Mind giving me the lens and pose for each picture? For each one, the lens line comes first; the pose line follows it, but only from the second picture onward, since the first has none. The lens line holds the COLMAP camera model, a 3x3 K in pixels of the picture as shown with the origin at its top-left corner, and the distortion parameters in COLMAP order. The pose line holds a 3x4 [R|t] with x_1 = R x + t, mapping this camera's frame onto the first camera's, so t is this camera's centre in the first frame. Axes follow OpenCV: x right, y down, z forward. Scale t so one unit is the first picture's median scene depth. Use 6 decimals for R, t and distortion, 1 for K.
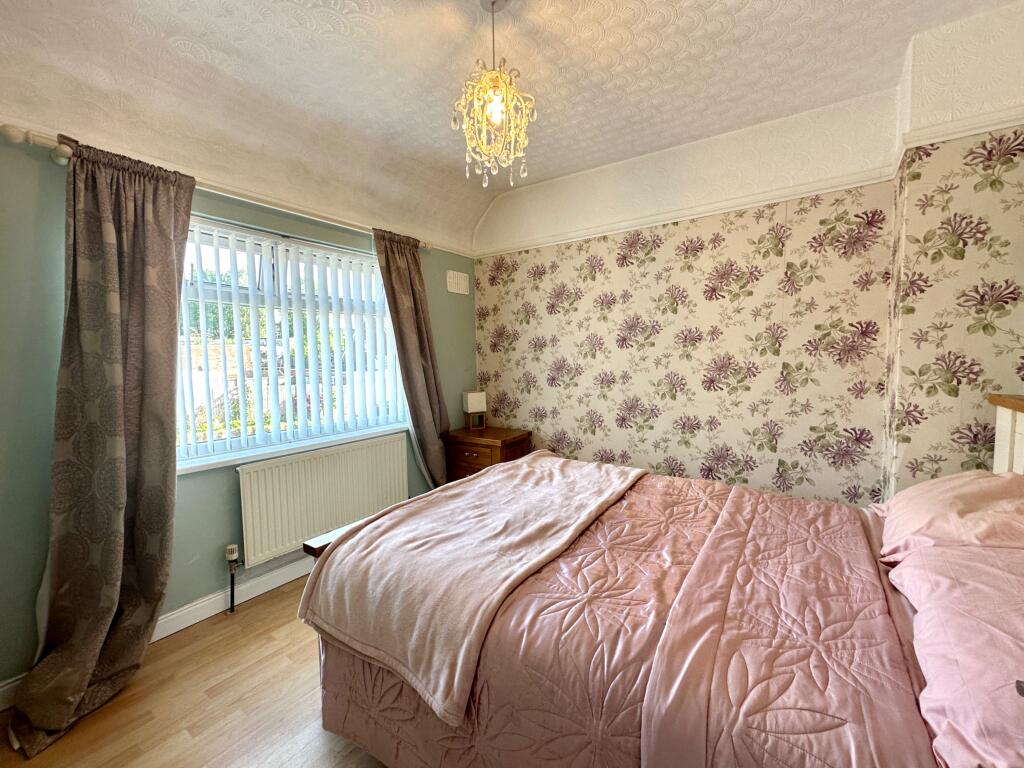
lens RADIAL K [[418.8, 0, 506.1], [0, 418.8, 383.3], [0, 0, 1]] dist [-0.000404, -0.000153]
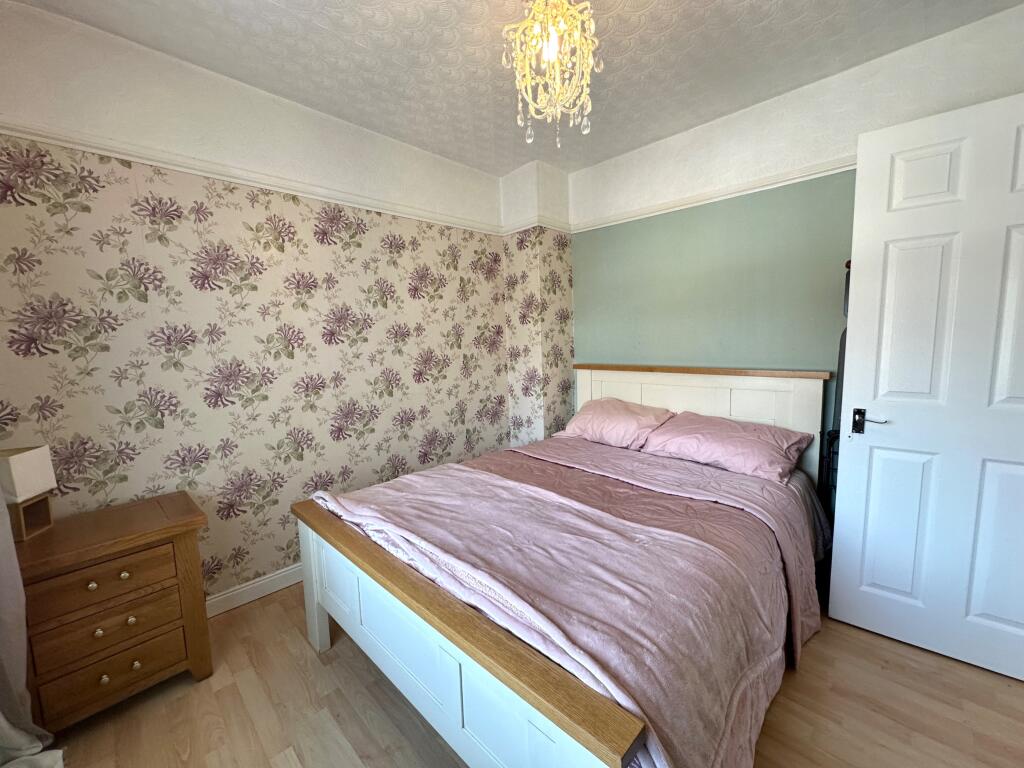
lens RADIAL K [[418.8, 0, 506.1], [0, 418.8, 383.3], [0, 0, 1]] dist [-0.000404, -0.000153]
pose [[0.163299, -0.092357, 0.982244, -0.525662], [0.096680, 0.992315, 0.077231, -0.041735], [-0.981828, 0.082351, 0.170973, 0.581460]]
